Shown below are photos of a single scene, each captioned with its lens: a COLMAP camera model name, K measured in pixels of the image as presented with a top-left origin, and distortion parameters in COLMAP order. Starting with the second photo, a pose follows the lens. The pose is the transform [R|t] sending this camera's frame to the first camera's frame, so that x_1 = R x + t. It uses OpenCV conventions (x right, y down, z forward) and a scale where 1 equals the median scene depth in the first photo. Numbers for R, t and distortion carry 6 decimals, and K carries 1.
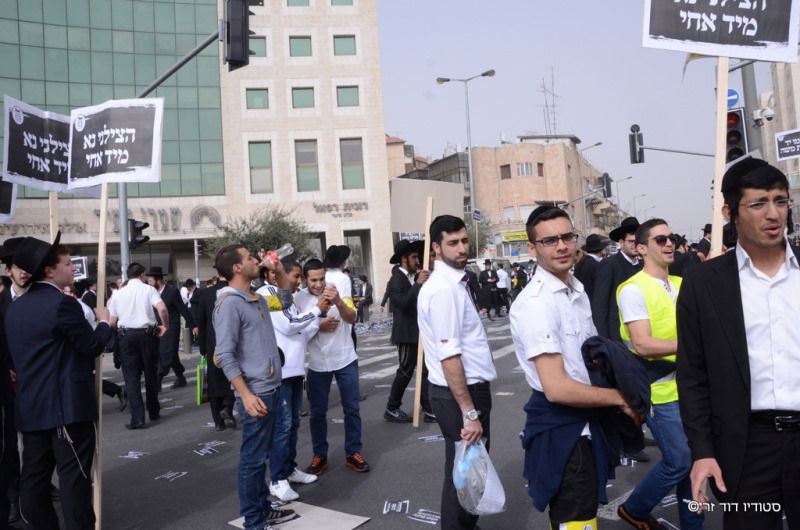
lens RADIAL K [[622.1, 0, 400.9], [0, 622.1, 267.2], [0, 0, 1]] dist [-0.052627, 0.010919]
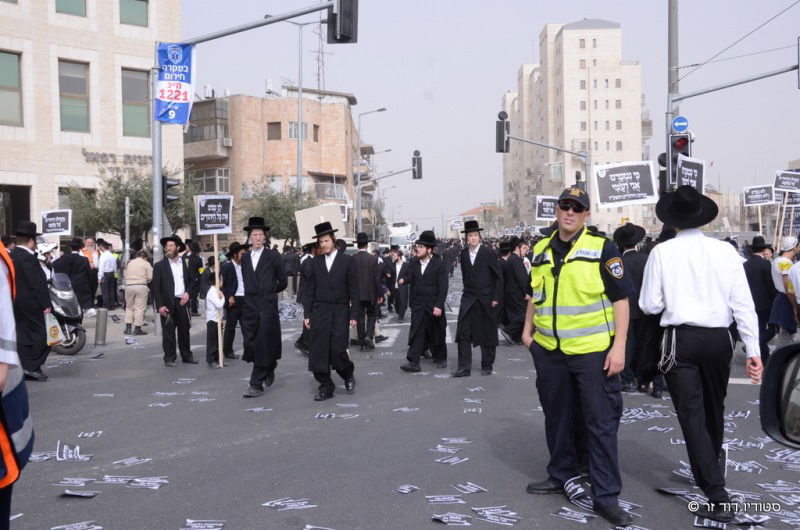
lens RADIAL K [[845.5, 0, 398.3], [0, 845.5, 264.9], [0, 0, 1]] dist [0.162665, 0.000000]
pose [[0.909491, 0.055399, 0.412016, -0.211486], [-0.061318, 0.998118, 0.001148, 0.011031], [-0.411177, -0.026308, 0.911176, -0.104725]]
